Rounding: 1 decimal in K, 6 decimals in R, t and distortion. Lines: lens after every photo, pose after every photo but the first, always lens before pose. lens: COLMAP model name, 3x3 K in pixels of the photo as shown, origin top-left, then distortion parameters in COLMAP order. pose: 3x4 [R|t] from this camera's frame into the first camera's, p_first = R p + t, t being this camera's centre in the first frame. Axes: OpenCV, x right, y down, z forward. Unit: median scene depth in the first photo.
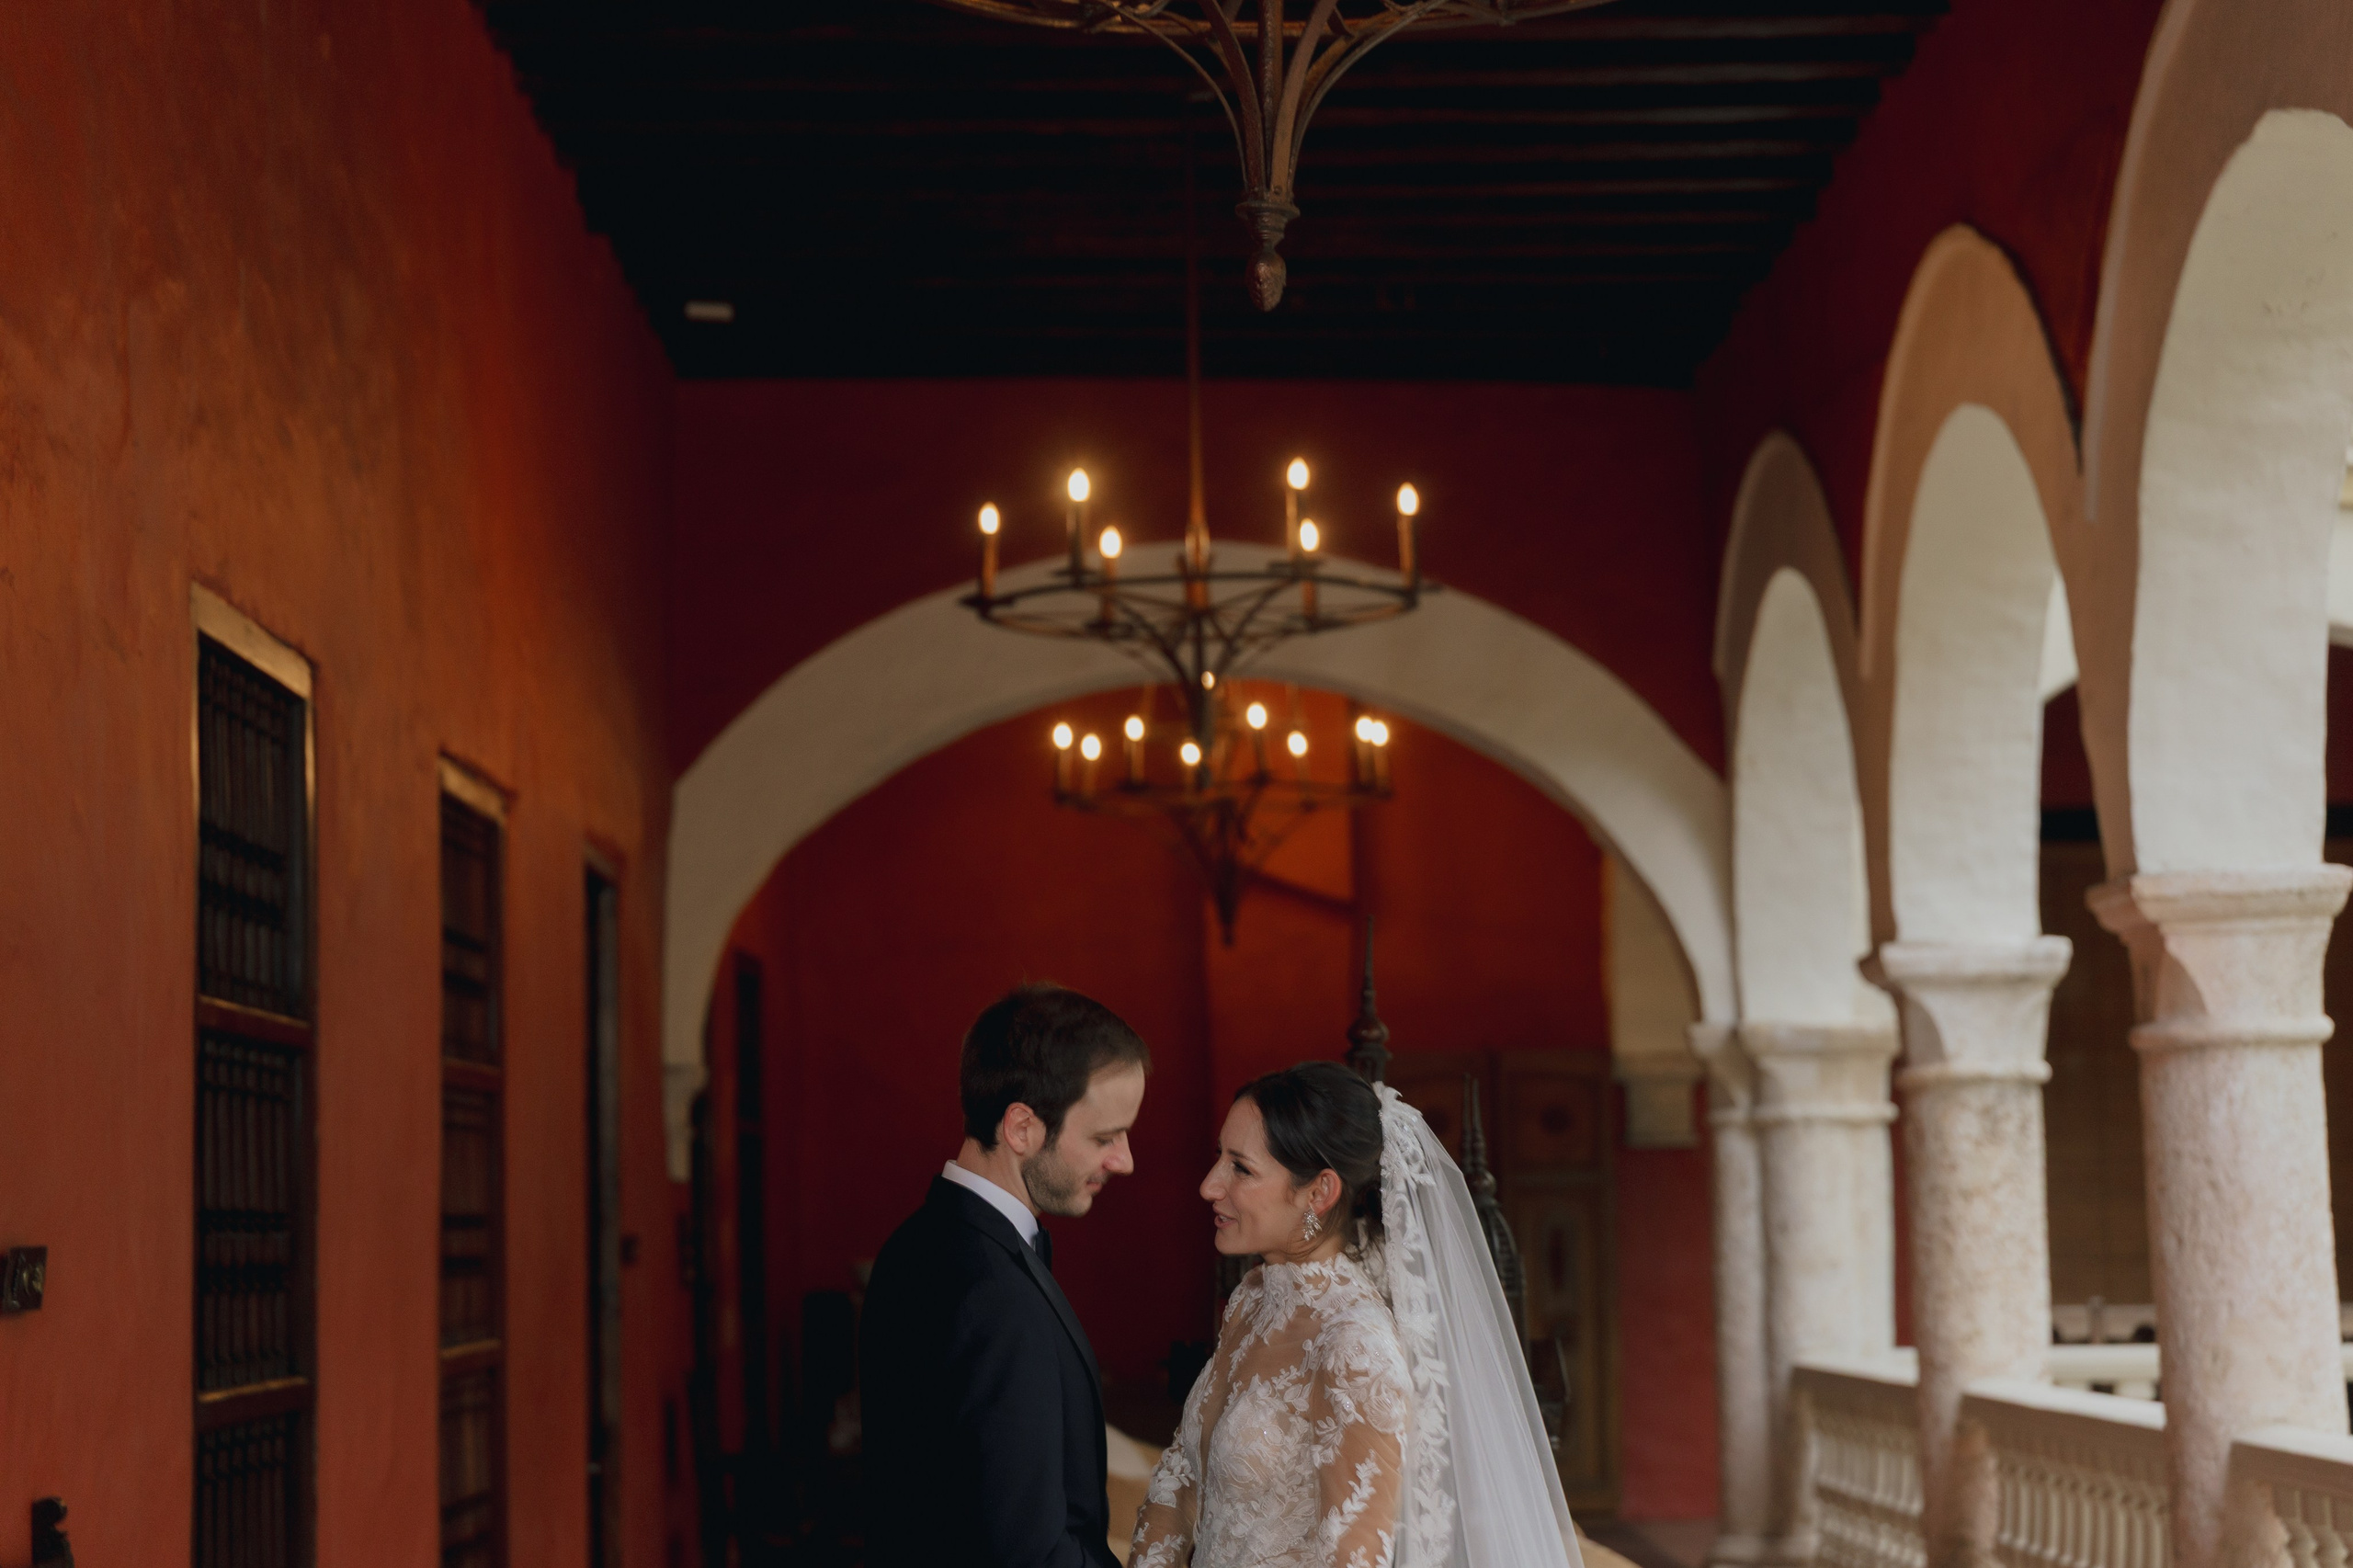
lens RADIAL K [[4676.2, 0, 1176.5], [0, 4676.2, 784.0], [0, 0, 1]] dist [-0.206889, 2.594338]
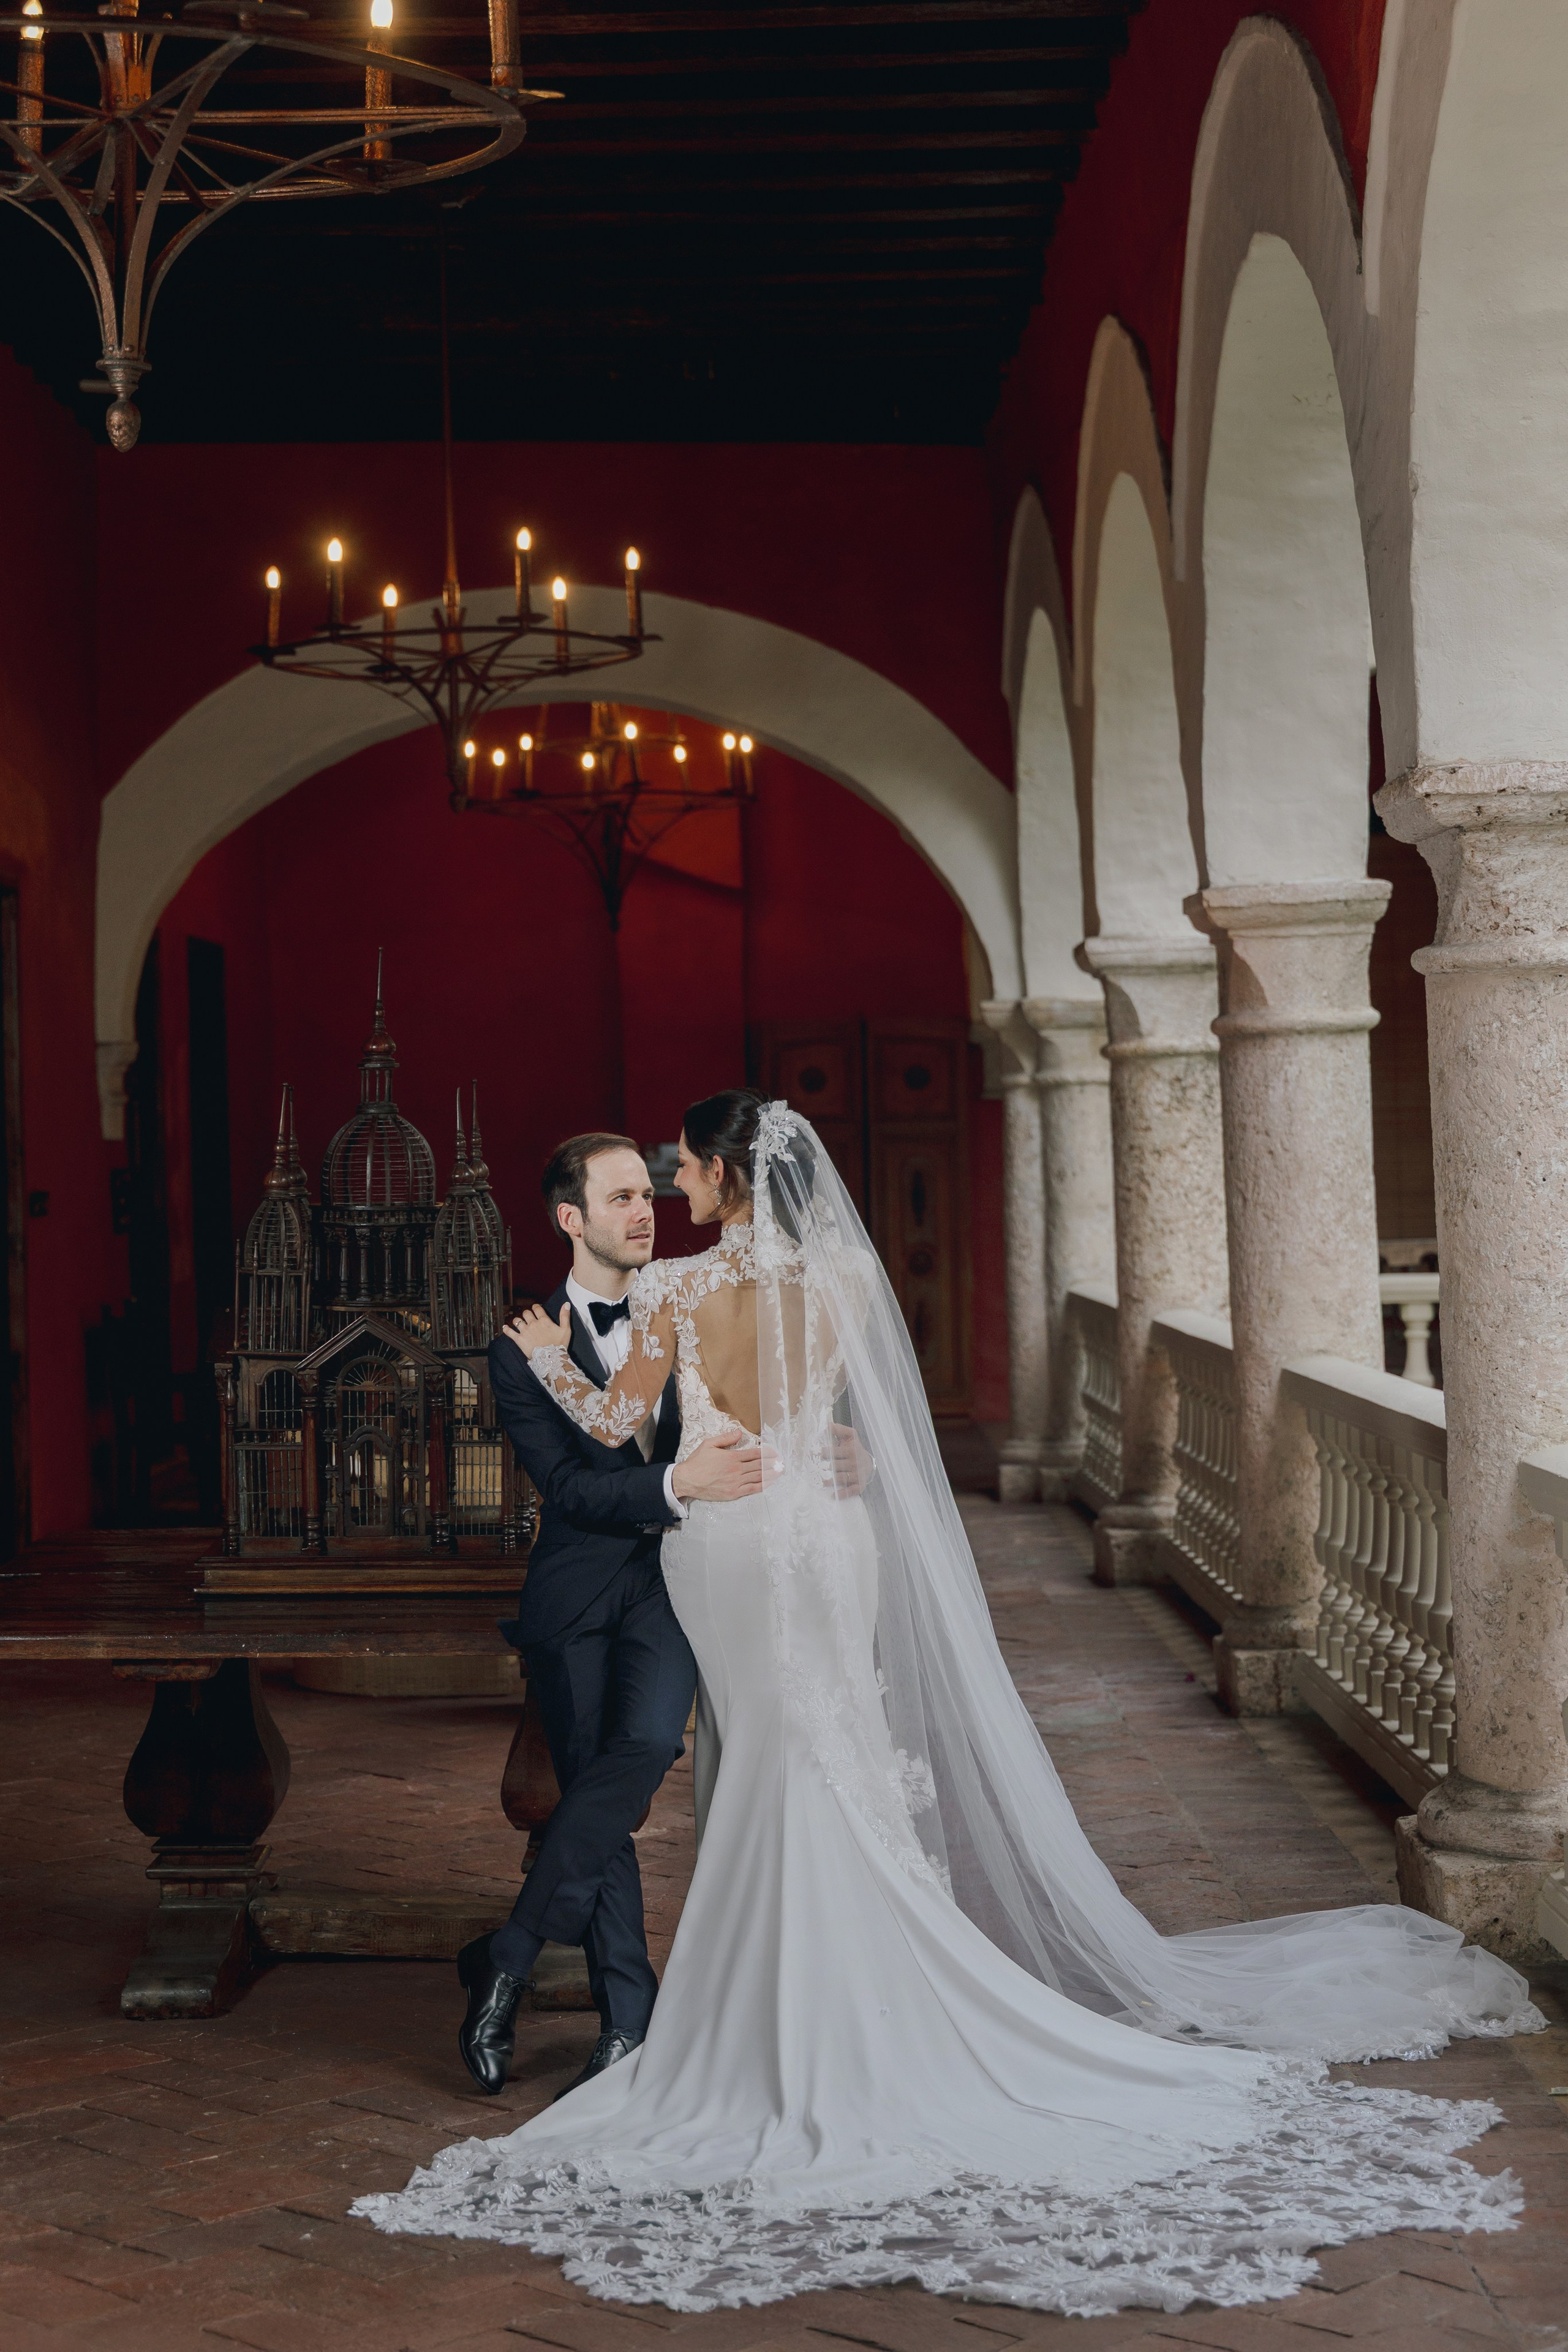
lens RADIAL K [[4118.7, 0, 787.9], [0, 4118.7, 1129.5], [0, 0, 1]] dist [-0.001293, -0.013165]
pose [[0.999905, -0.005896, -0.012462, 0.089482], [0.007003, 0.995851, 0.090731, -0.011330], [0.011876, -0.090810, 0.995797, -0.023811]]
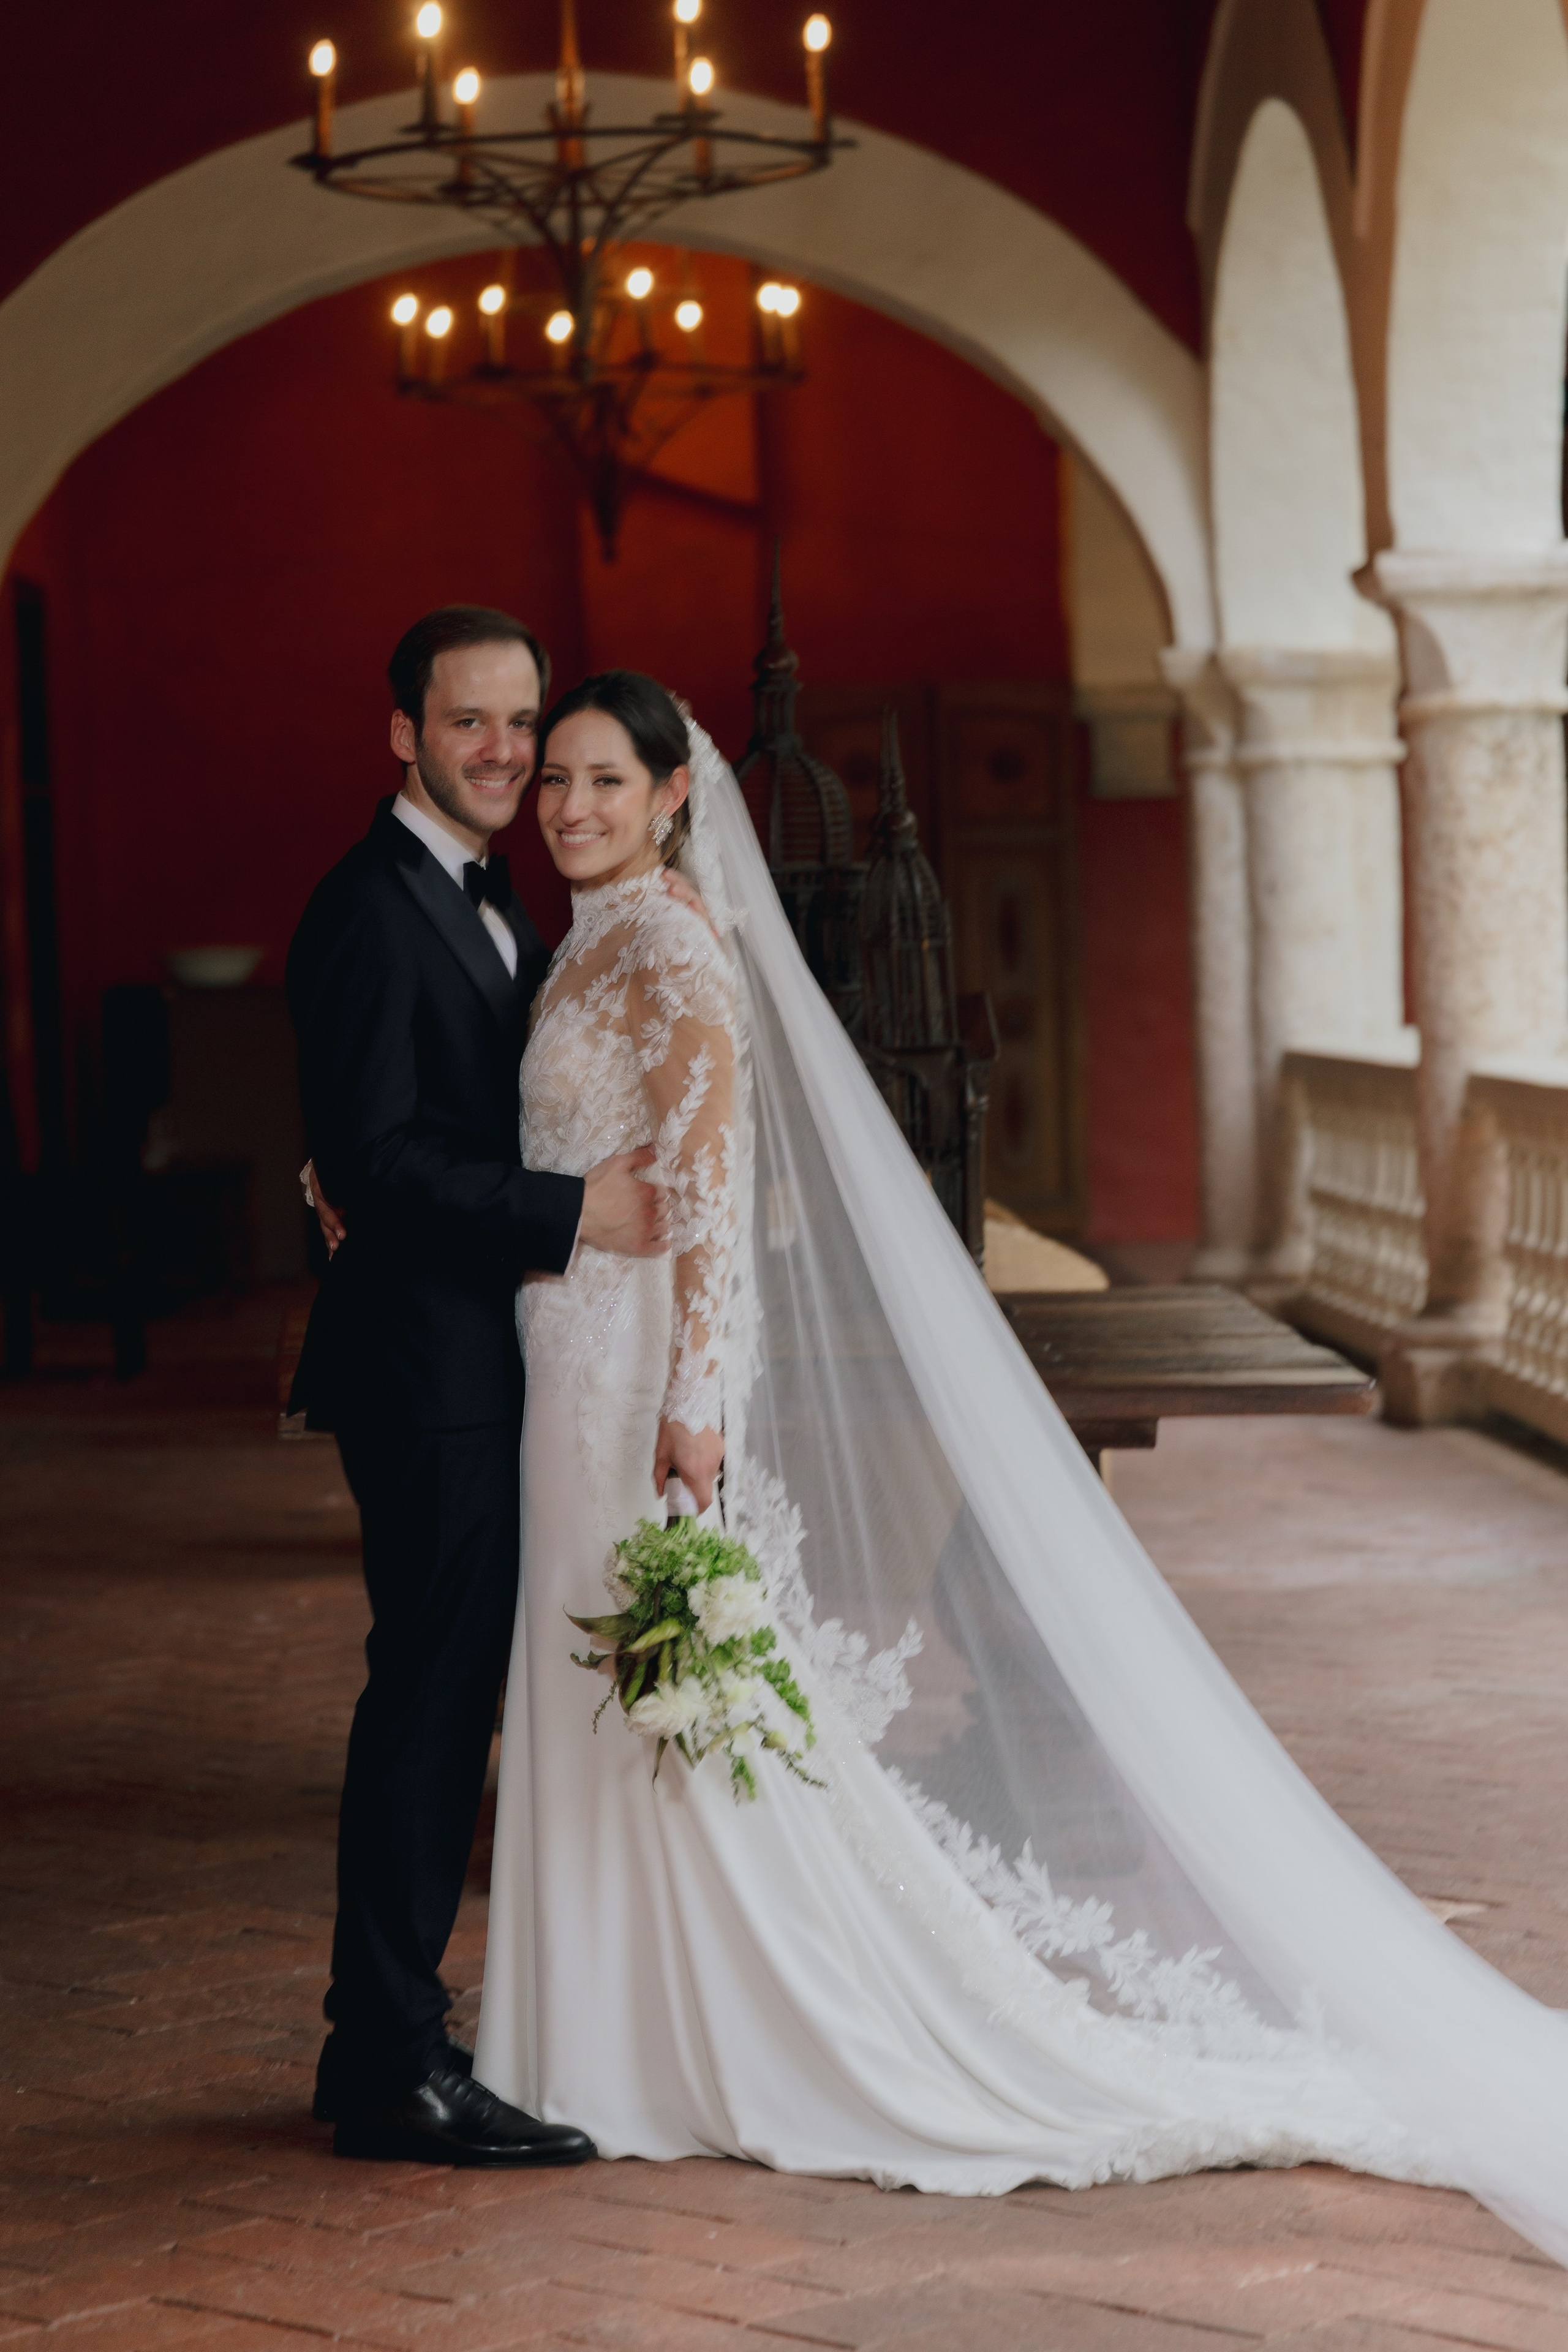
lens RADIAL K [[6062.0, 0, 784.0], [0, 6062.0, 1176.0], [0, 0, 1]] dist [-0.588844, 14.268322]
pose [[0.999047, -0.017256, 0.040099, -0.003724], [0.011592, 0.990448, 0.137402, -0.005628], [-0.042087, -0.136806, 0.989703, -0.105520]]
